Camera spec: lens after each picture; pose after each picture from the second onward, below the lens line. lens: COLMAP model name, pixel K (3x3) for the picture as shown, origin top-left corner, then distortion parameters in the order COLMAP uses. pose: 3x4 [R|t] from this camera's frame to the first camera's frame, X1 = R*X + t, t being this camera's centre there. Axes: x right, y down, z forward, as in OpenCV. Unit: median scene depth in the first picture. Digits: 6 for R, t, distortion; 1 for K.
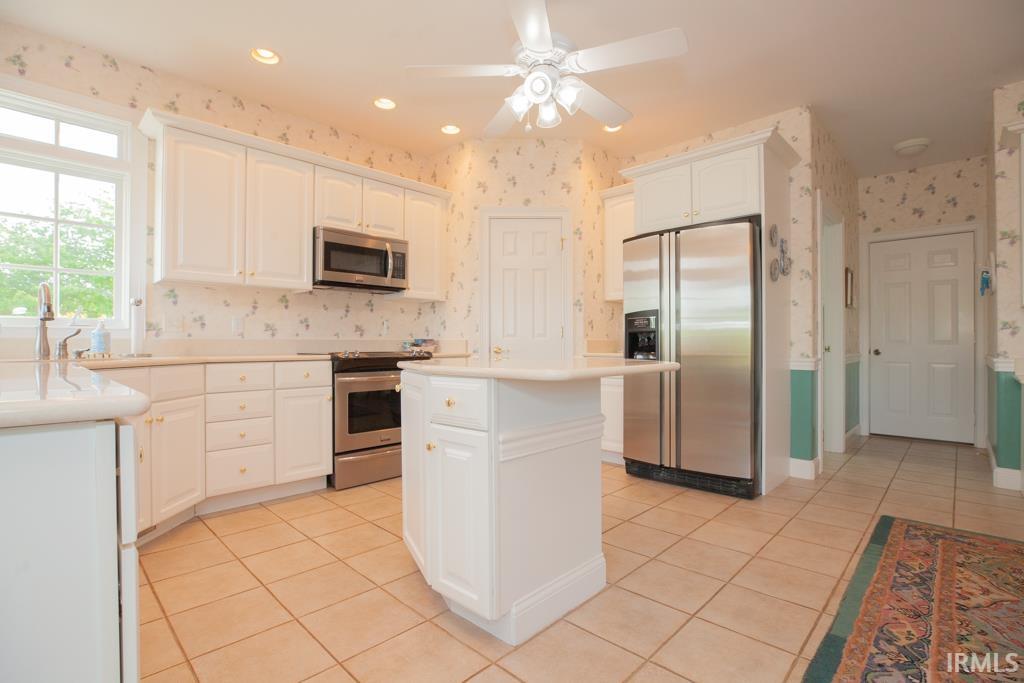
lens RADIAL K [[466.6, 0, 513.3], [0, 466.6, 341.9], [0, 0, 1]] dist [-0.044789, 0.015168]
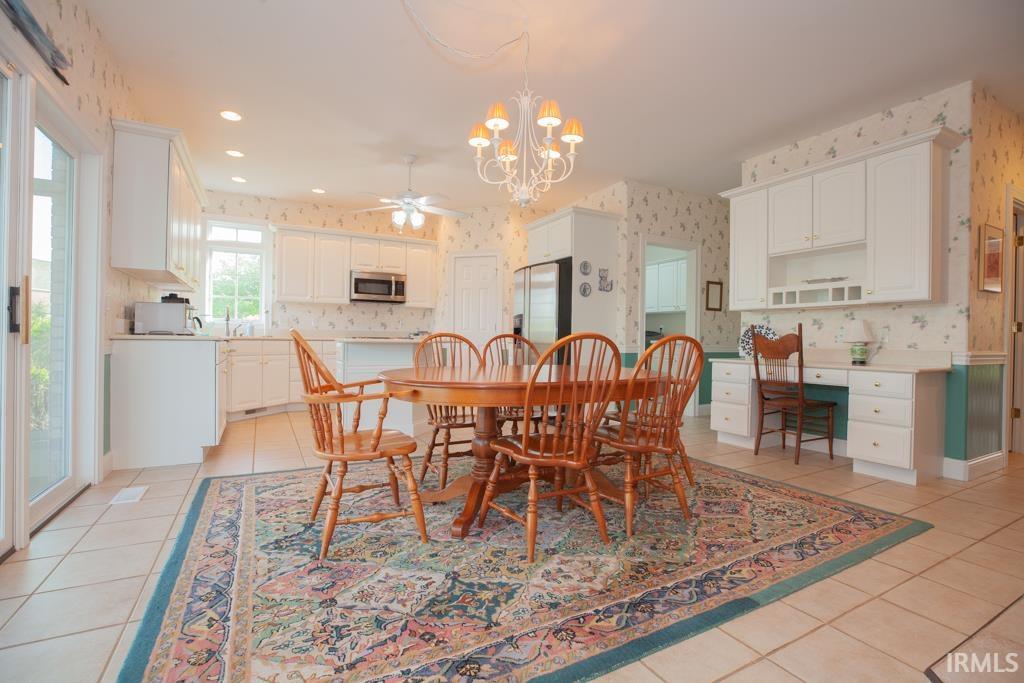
lens RADIAL K [[443.7, 0, 505.6], [0, 443.7, 338.1], [0, 0, 1]] dist [-0.015649, 0.000062]
pose [[0.955108, 0.013531, -0.295948, 0.705321], [-0.013086, 0.999908, 0.003483, 0.012081], [0.295968, 0.000546, 0.955198, -0.532495]]
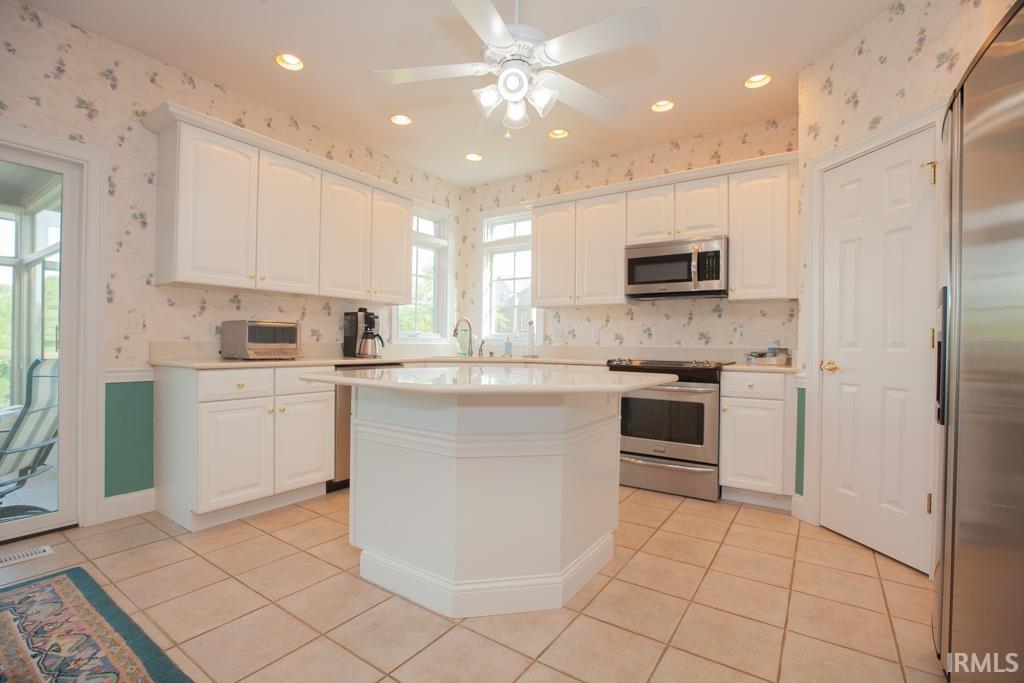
lens RADIAL K [[466.6, 0, 513.3], [0, 466.6, 341.9], [0, 0, 1]] dist [-0.044789, 0.015168]
pose [[0.181828, 0.005444, -0.983315, 0.629022], [-0.005565, 0.999974, 0.004508, -0.022271], [0.983315, 0.004652, 0.181853, 0.521775]]
